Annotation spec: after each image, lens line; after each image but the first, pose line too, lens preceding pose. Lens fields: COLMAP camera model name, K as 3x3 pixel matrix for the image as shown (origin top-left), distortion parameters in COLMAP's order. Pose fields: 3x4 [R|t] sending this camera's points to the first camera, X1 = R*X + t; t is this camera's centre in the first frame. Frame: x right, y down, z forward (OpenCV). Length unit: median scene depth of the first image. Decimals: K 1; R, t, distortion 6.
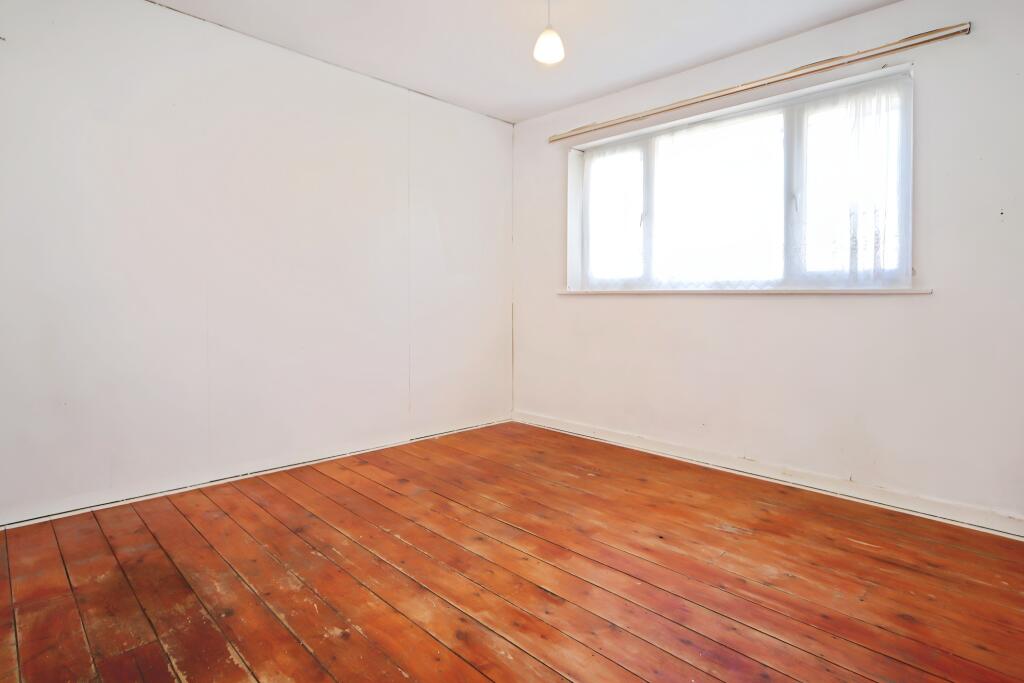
lens RADIAL K [[514.9, 0, 513.2], [0, 514.9, 338.6], [0, 0, 1]] dist [-0.014375, 0.006270]
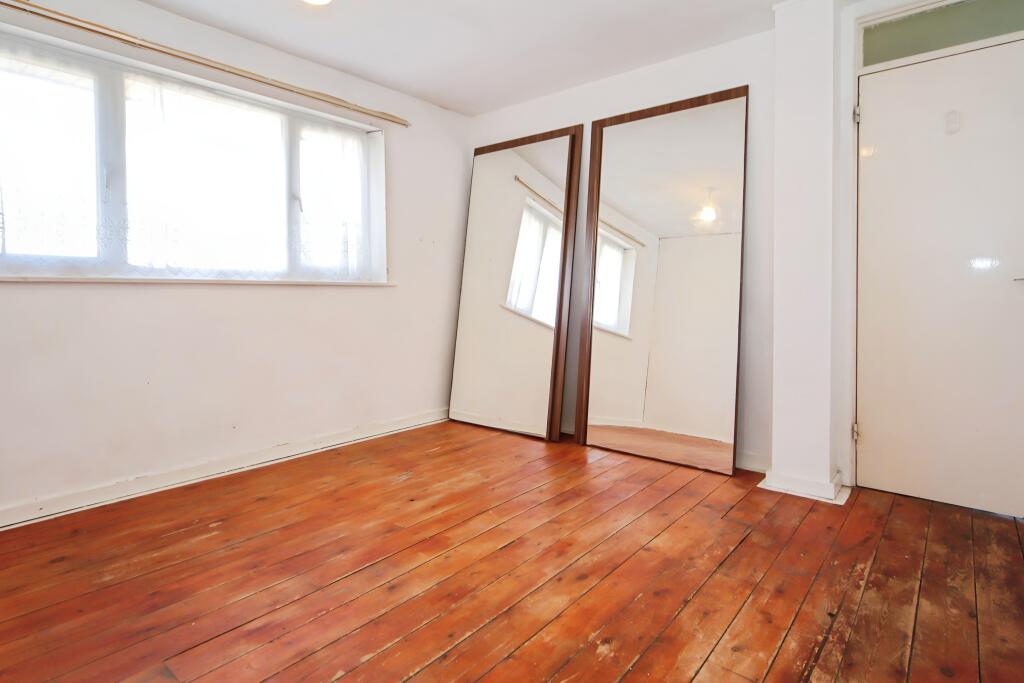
lens RADIAL K [[514.9, 0, 535.2], [0, 514.9, 319.7], [0, 0, 1]] dist [-0.014375, 0.006270]
pose [[-0.080857, -0.062635, 0.994756, -0.782798], [0.071758, 0.995068, 0.068487, -0.064452], [-0.994139, 0.076920, -0.075964, 0.730478]]
